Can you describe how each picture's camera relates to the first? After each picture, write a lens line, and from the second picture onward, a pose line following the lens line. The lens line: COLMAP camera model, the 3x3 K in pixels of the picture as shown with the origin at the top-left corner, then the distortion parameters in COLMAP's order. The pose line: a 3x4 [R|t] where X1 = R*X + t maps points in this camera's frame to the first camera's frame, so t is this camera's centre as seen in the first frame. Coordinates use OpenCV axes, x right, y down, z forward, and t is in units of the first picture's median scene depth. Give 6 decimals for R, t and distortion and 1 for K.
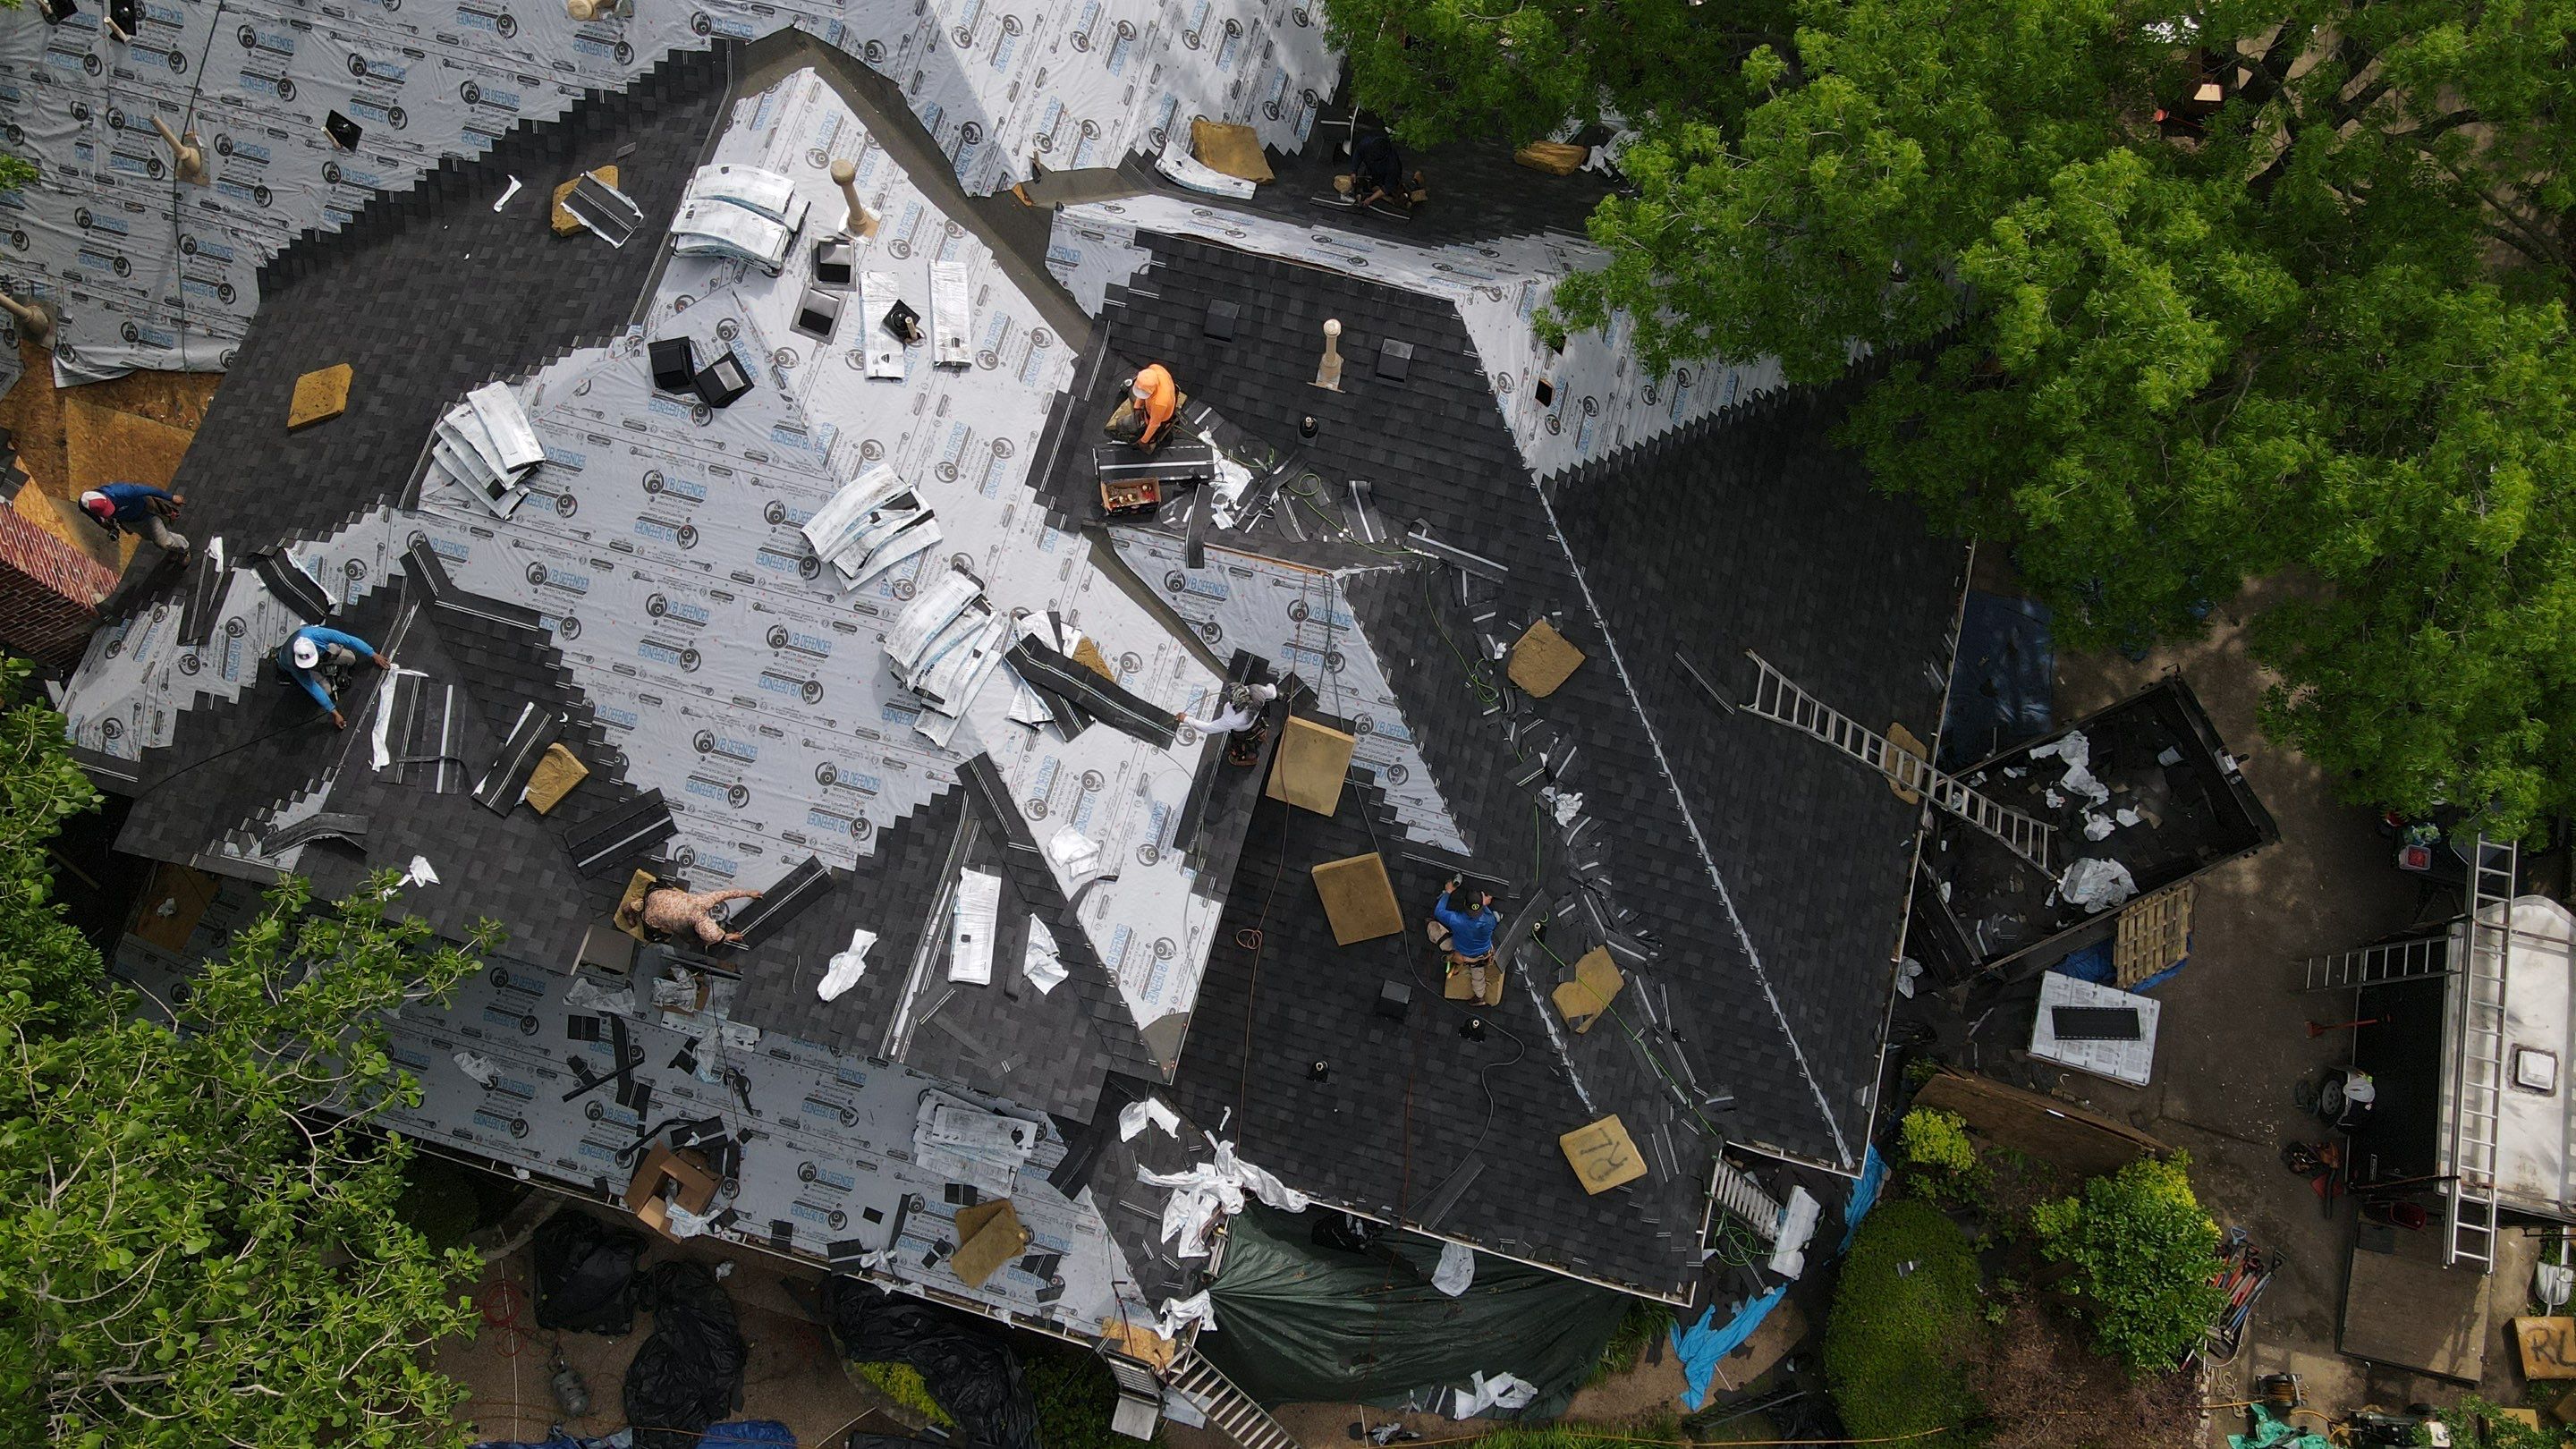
lens RADIAL K [[1887.4, 0, 1277.3], [0, 1887.4, 723.6], [0, 0, 1]] dist [0.014865, -0.012498]
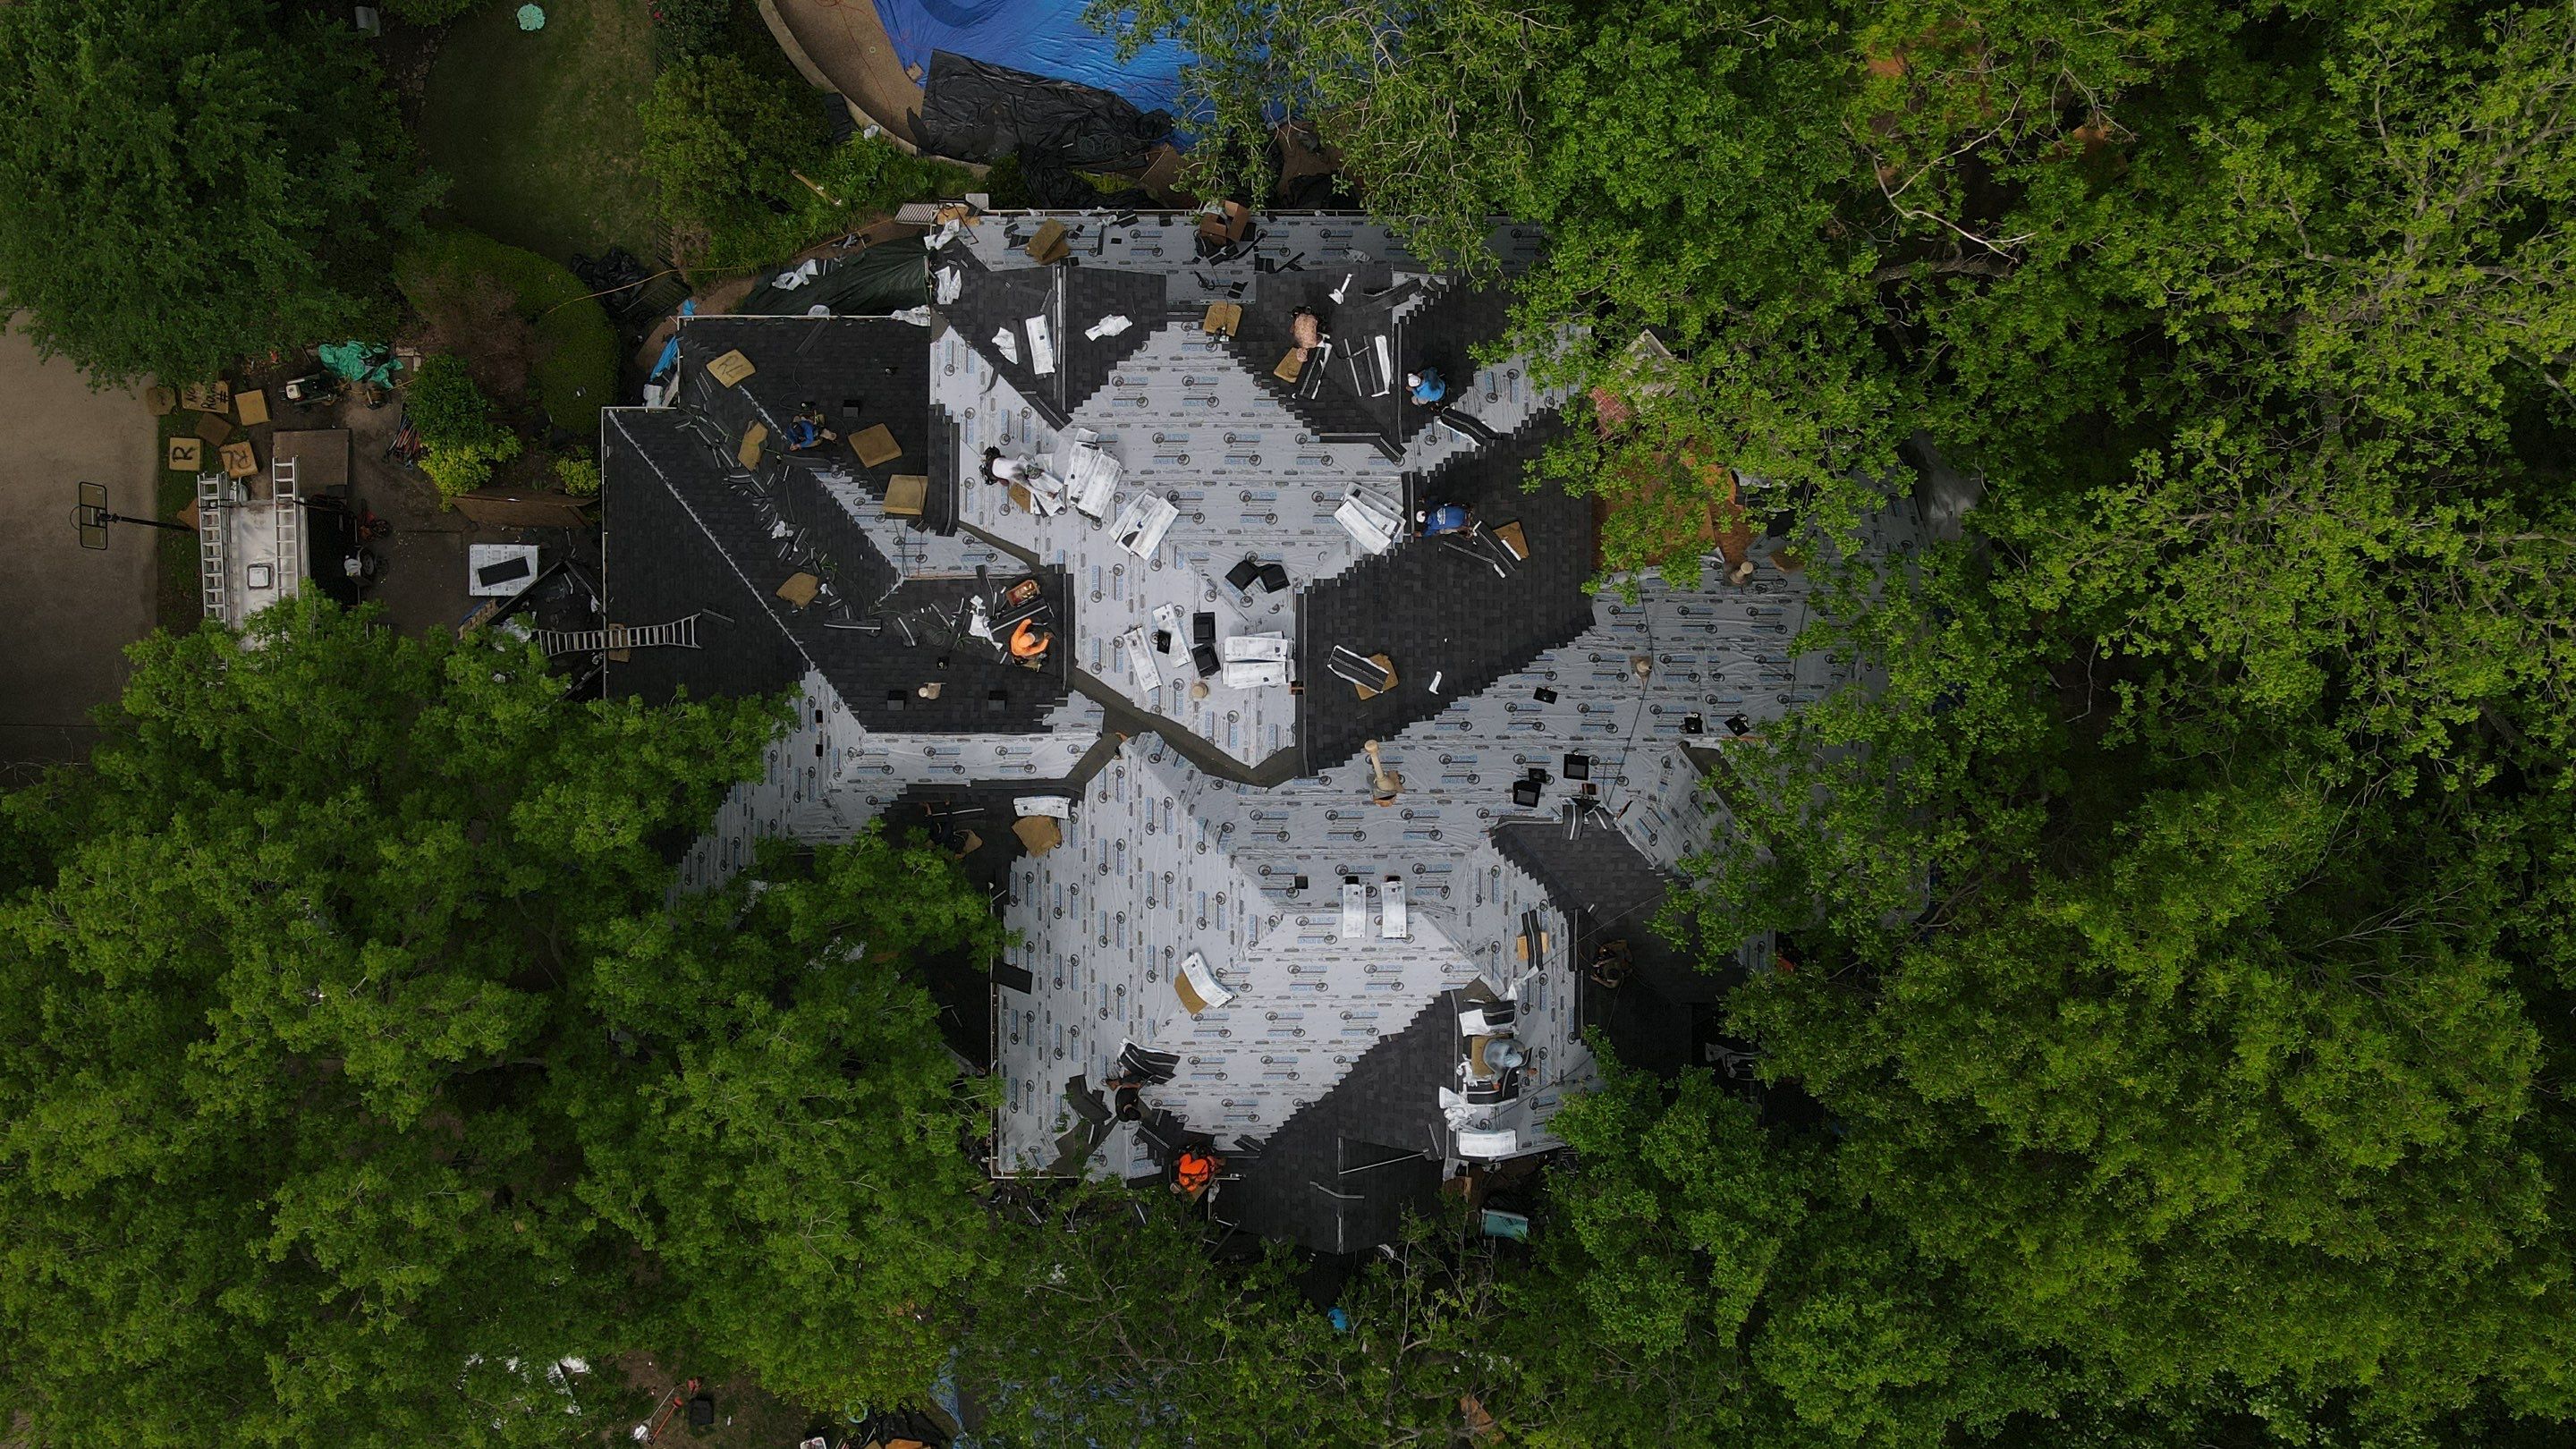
lens RADIAL K [[1887.4, 0, 1282.3], [0, 1887.4, 734.1], [0, 0, 1]] dist [0.014865, -0.012498]
pose [[-0.963555, 0.264126, 0.042420, -0.351777], [-0.240672, -0.925142, 0.293579, -0.823711], [0.116787, 0.272671, 0.954993, -0.642100]]
